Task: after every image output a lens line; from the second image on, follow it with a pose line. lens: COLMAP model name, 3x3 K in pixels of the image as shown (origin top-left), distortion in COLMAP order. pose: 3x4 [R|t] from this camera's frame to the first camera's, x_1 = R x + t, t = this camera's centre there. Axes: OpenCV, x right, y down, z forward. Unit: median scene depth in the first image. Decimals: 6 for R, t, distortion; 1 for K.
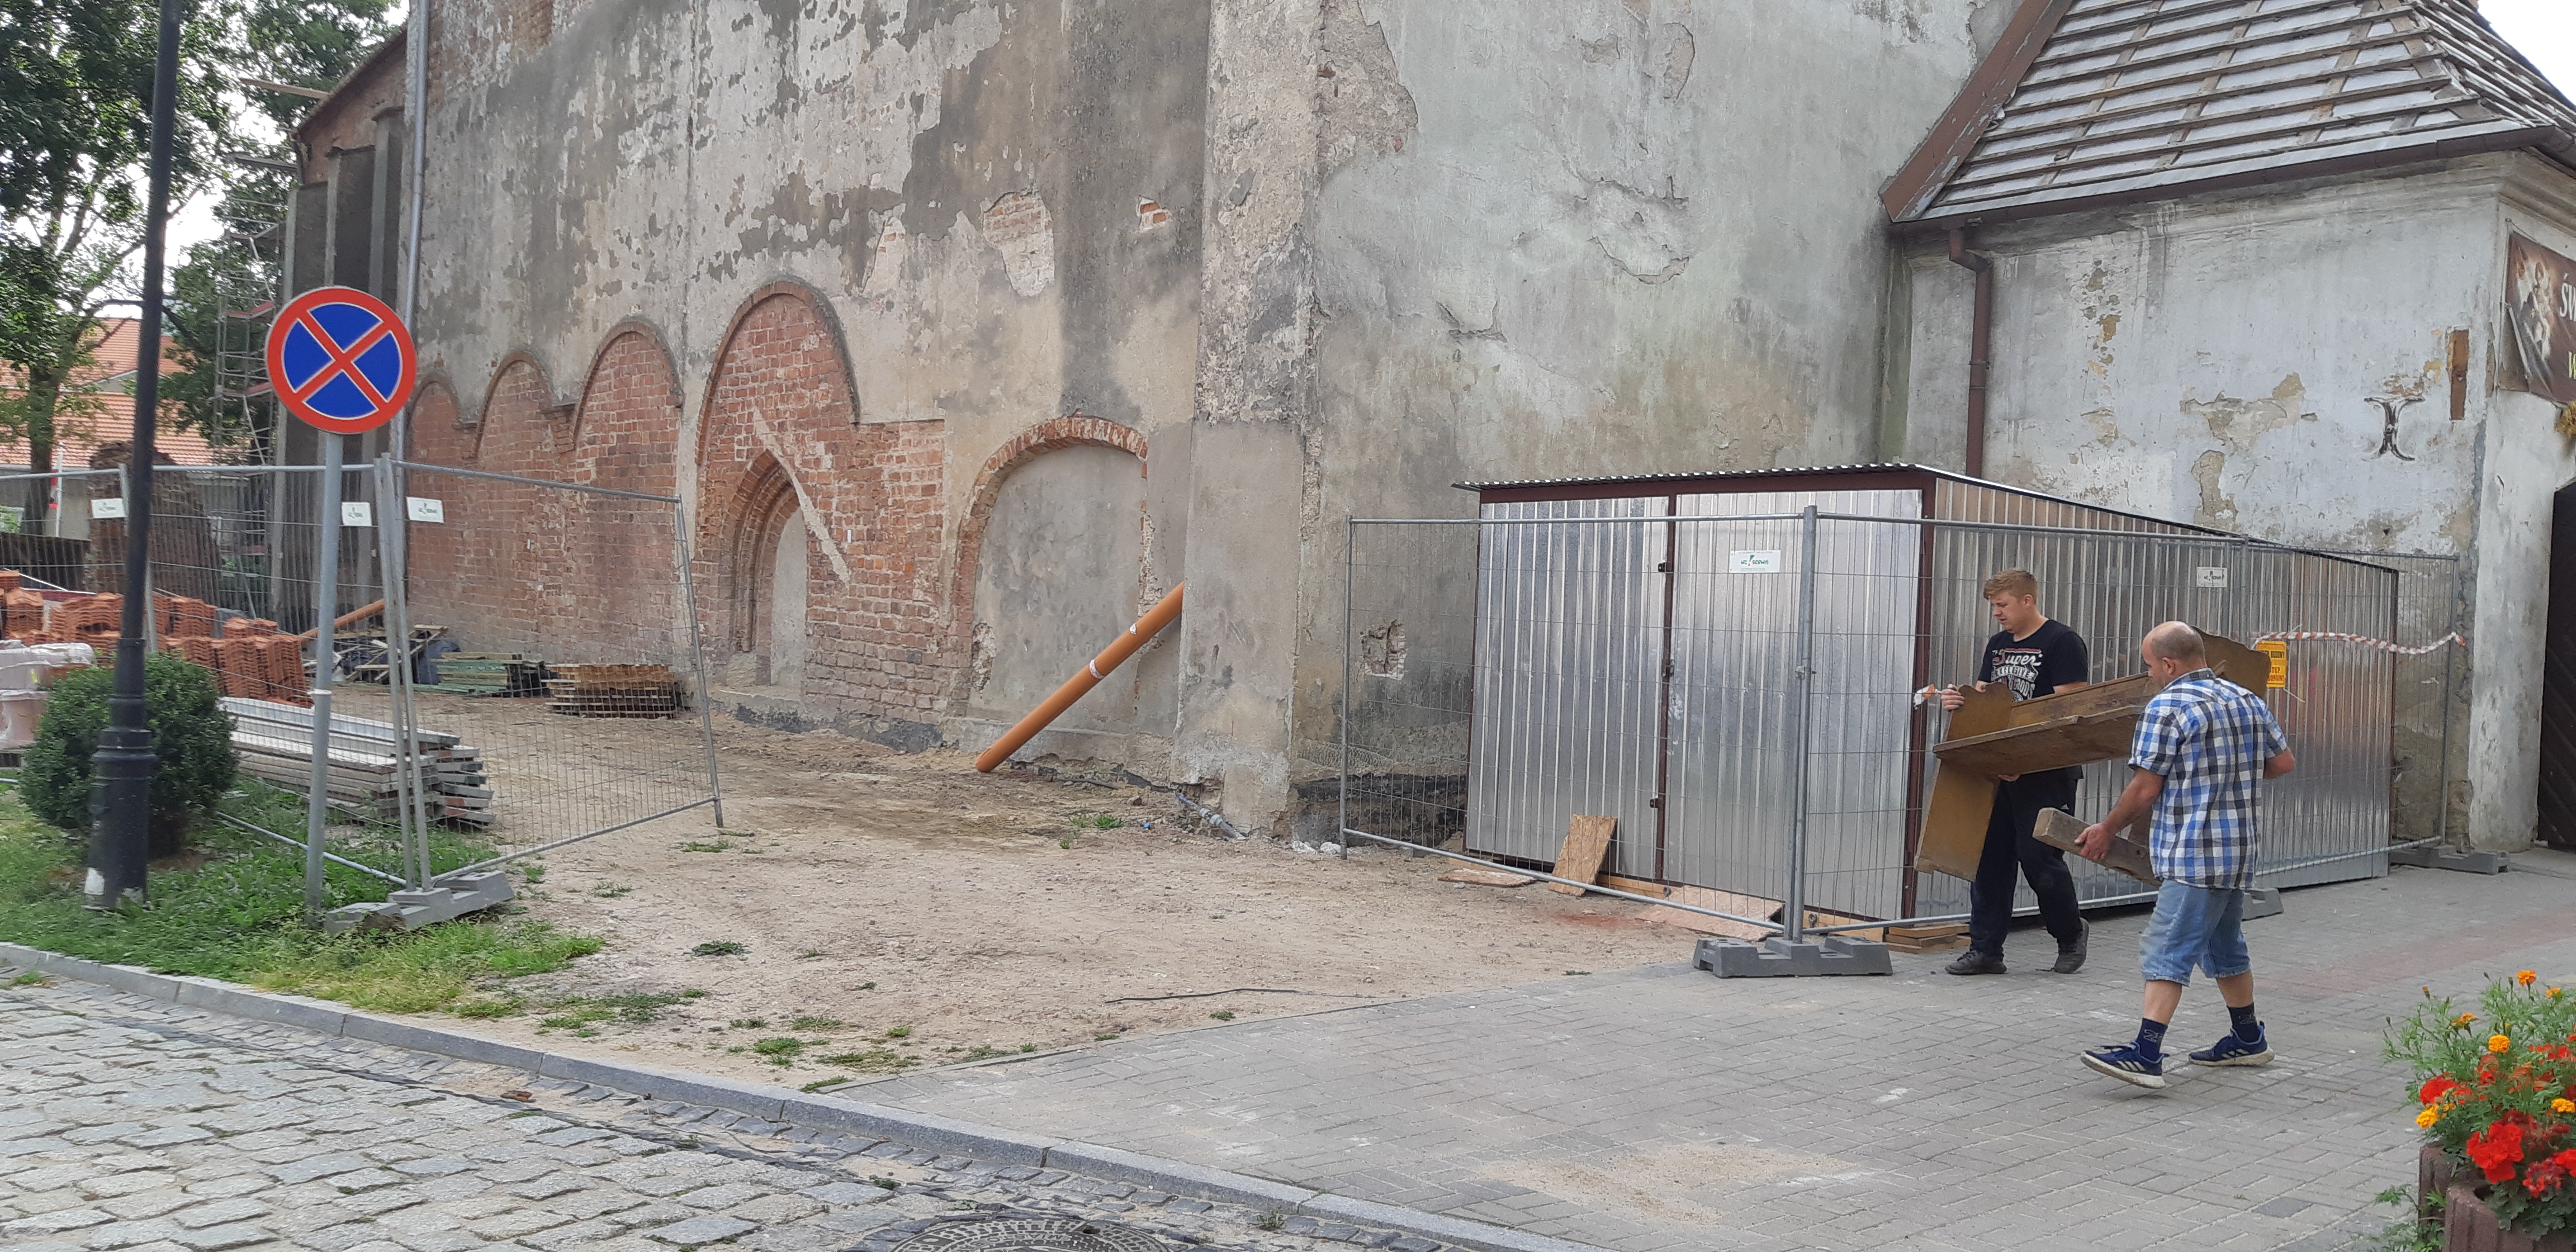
lens RADIAL K [[2003.4, 0, 1314.1], [0, 2003.4, 654.1], [0, 0, 1]] dist [0.089524, -0.165799]
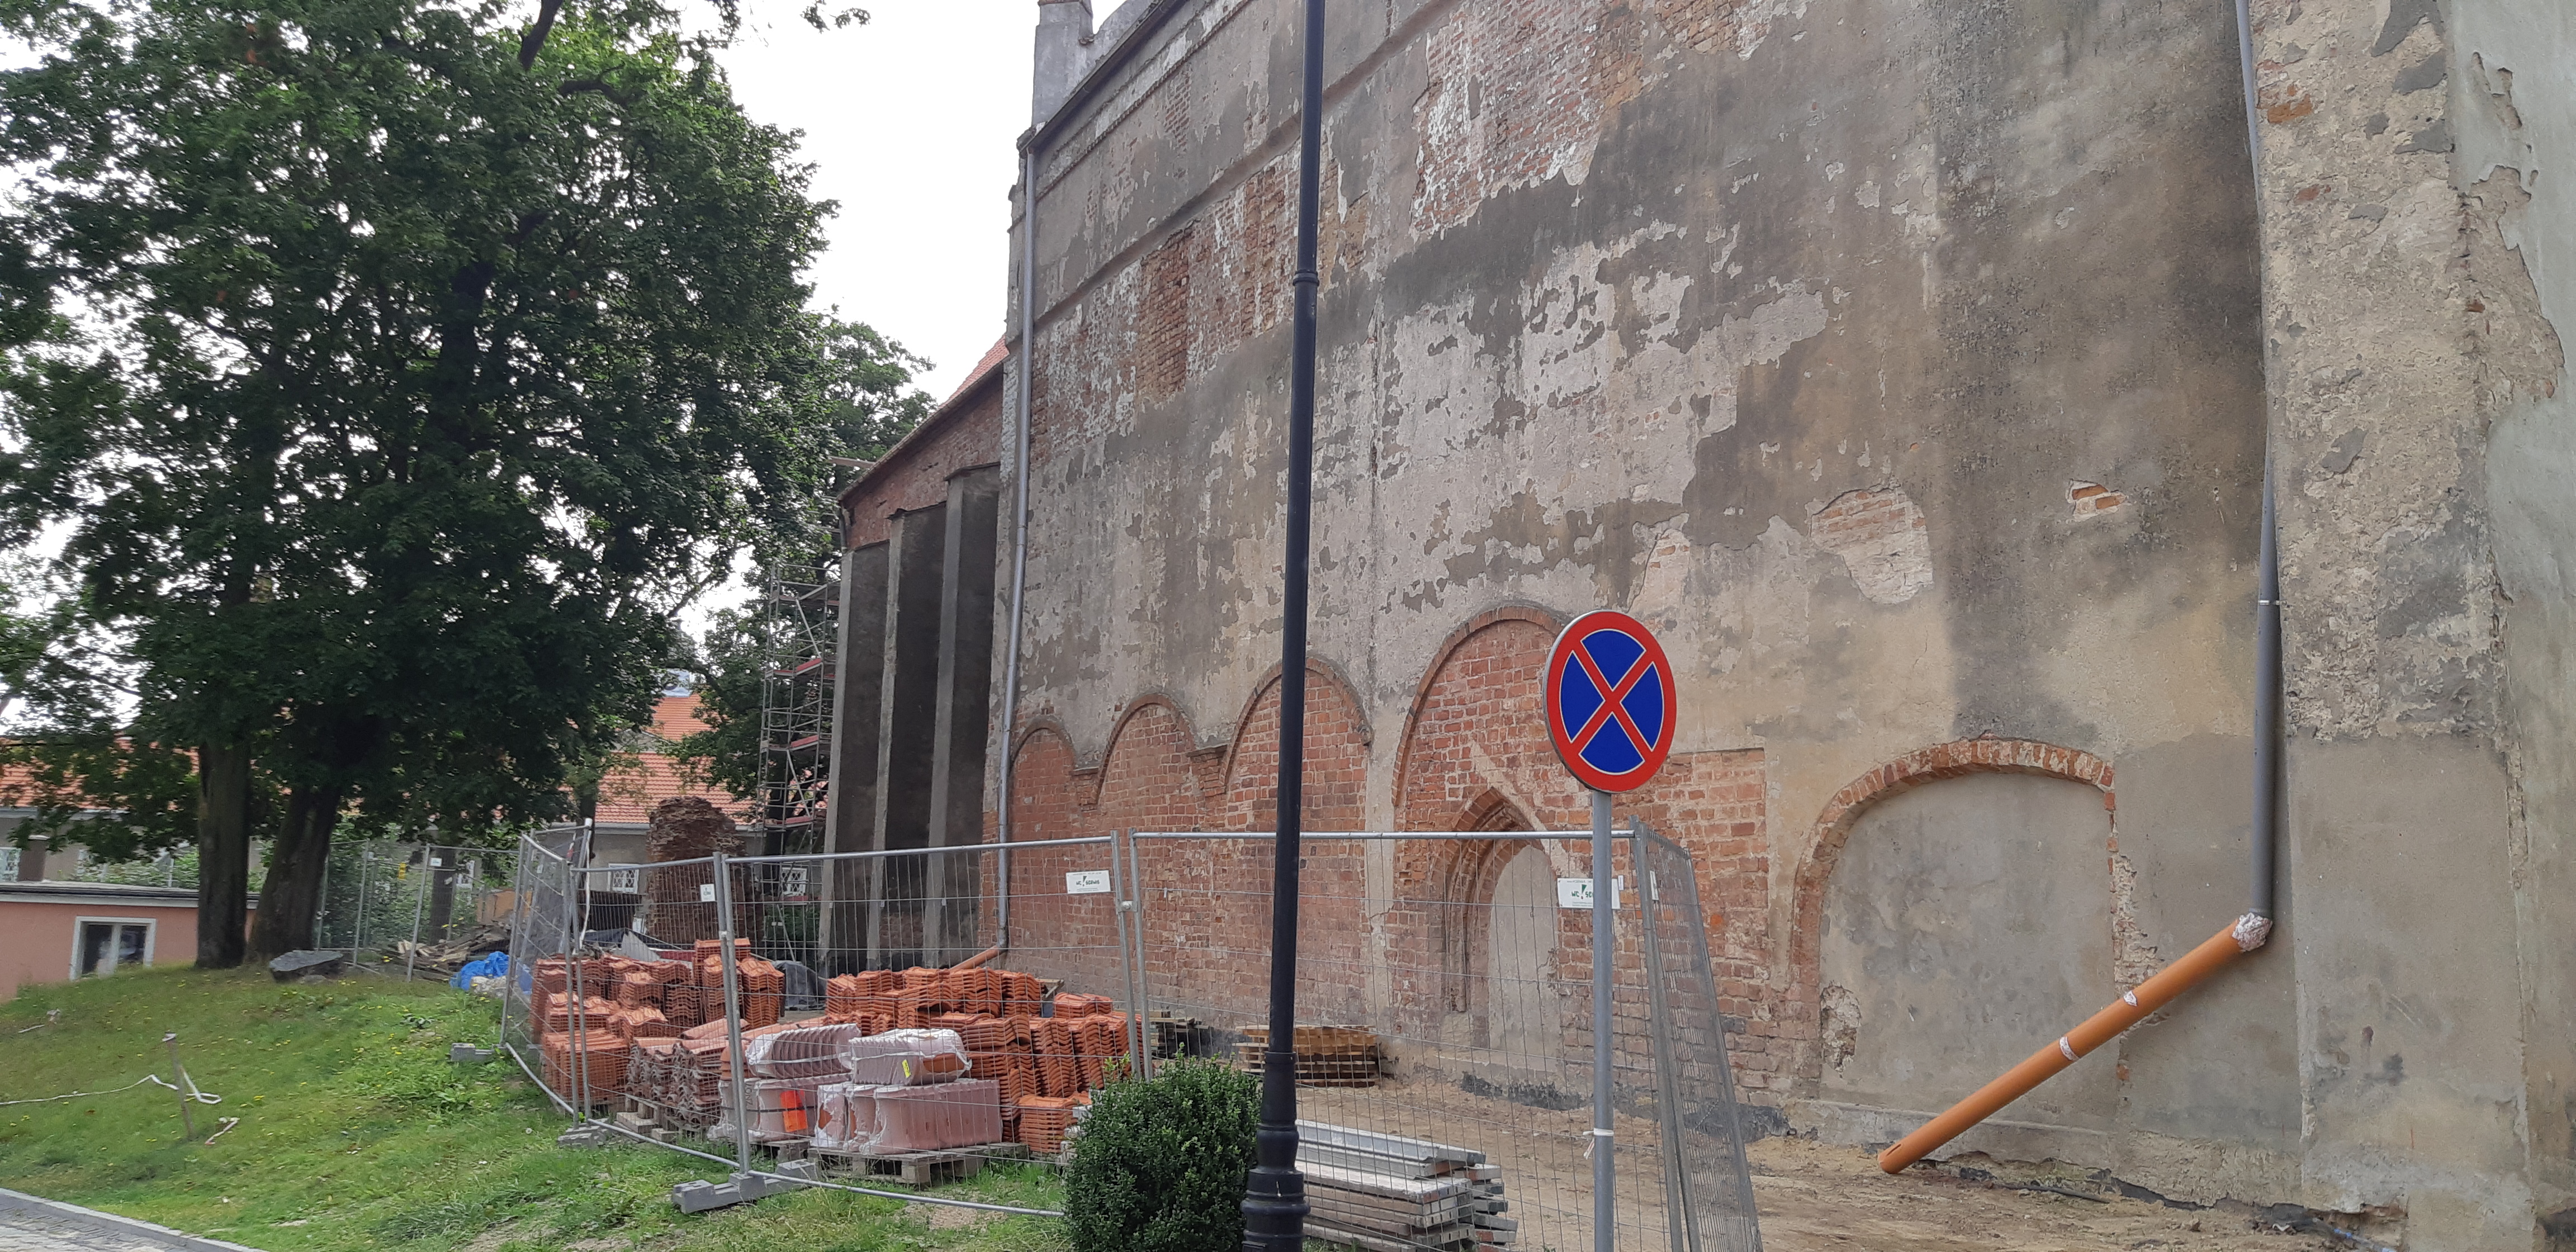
lens RADIAL K [[2003.4, 0, 1286.3], [0, 2003.4, 627.7], [0, 0, 1]] dist [0.089524, -0.165799]
pose [[0.982025, -0.044070, -0.183536, -0.228048], [0.011776, 0.984772, -0.173452, -0.018966], [0.188385, 0.168172, 0.967589, 0.105214]]
